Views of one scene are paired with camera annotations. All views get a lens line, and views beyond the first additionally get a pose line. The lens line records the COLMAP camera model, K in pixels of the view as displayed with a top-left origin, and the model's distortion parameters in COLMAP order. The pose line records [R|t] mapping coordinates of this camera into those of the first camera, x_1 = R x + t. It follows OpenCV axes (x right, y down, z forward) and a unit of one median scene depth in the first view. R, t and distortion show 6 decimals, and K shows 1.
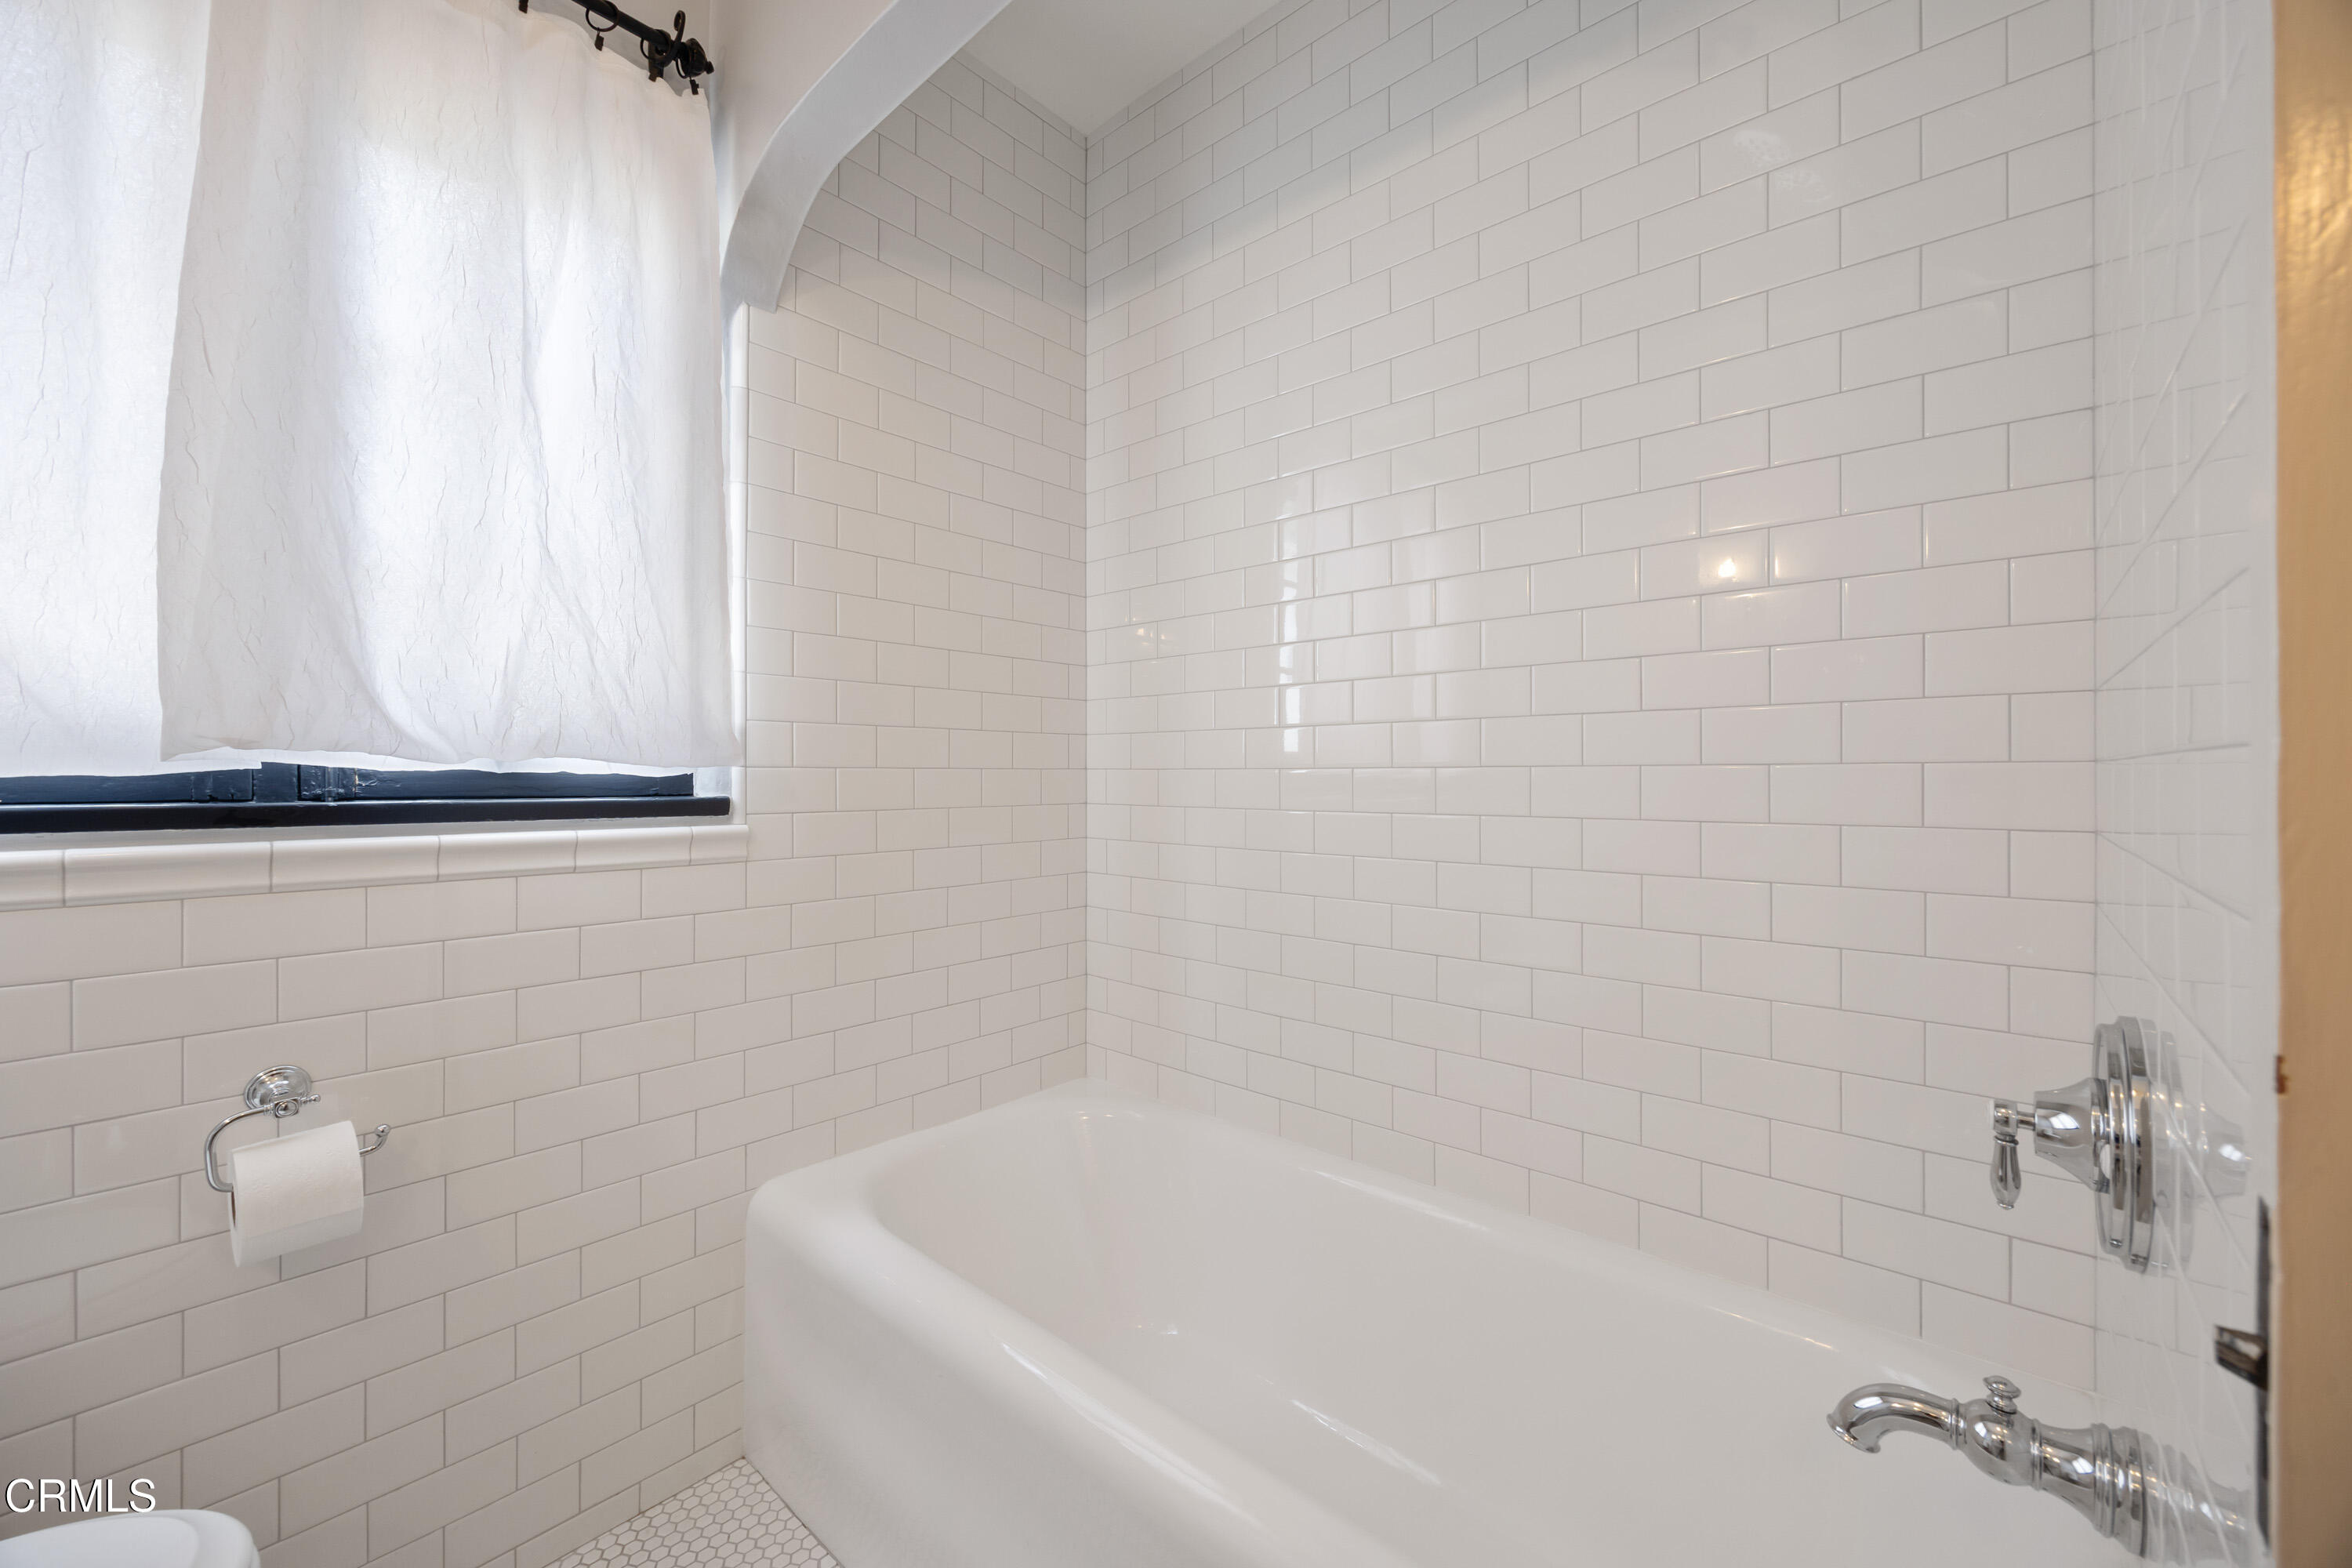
lens RADIAL K [[867.7, 0, 1176.0], [0, 867.7, 784.0], [0, 0, 1]] dist [-0.014249, -0.000053]
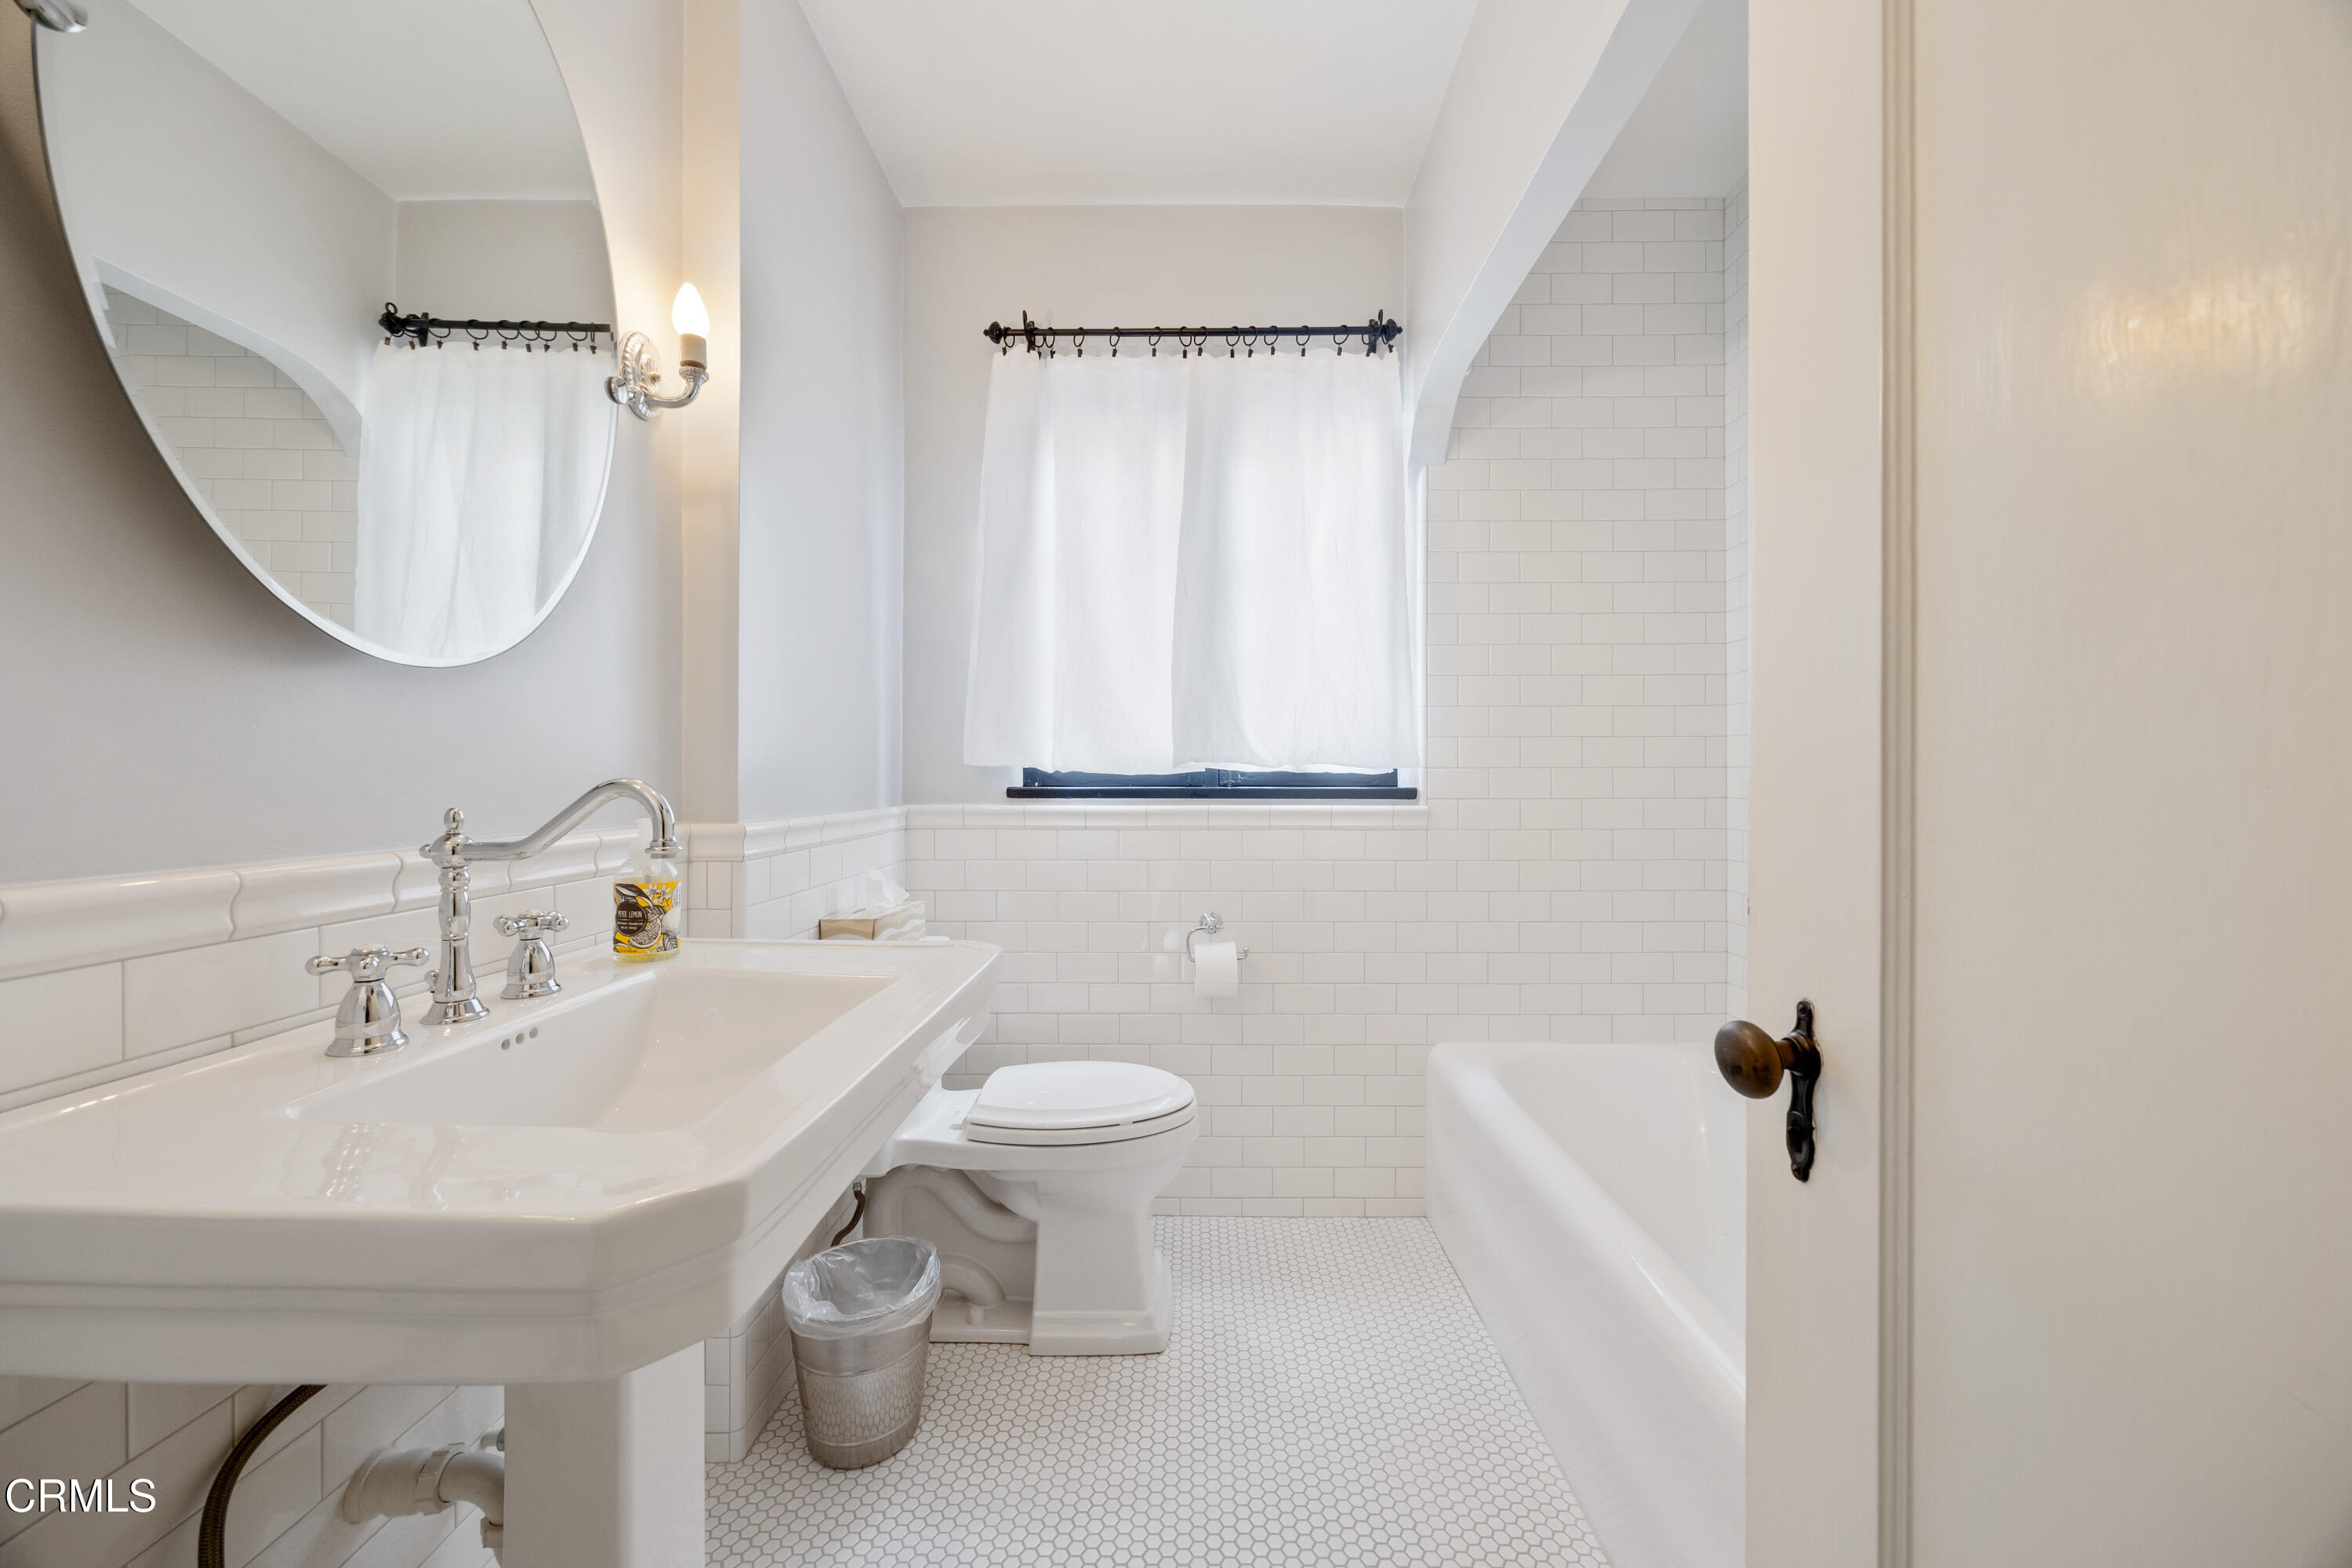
lens RADIAL K [[896.8, 0, 1181.3], [0, 896.8, 774.8], [0, 0, 1]] dist [-0.002282, 0.000075]
pose [[0.649583, -0.001650, -0.760289, 0.491541], [-0.003880, 0.999977, -0.005485, 0.003232], [0.760281, 0.006512, 0.649562, -0.417858]]
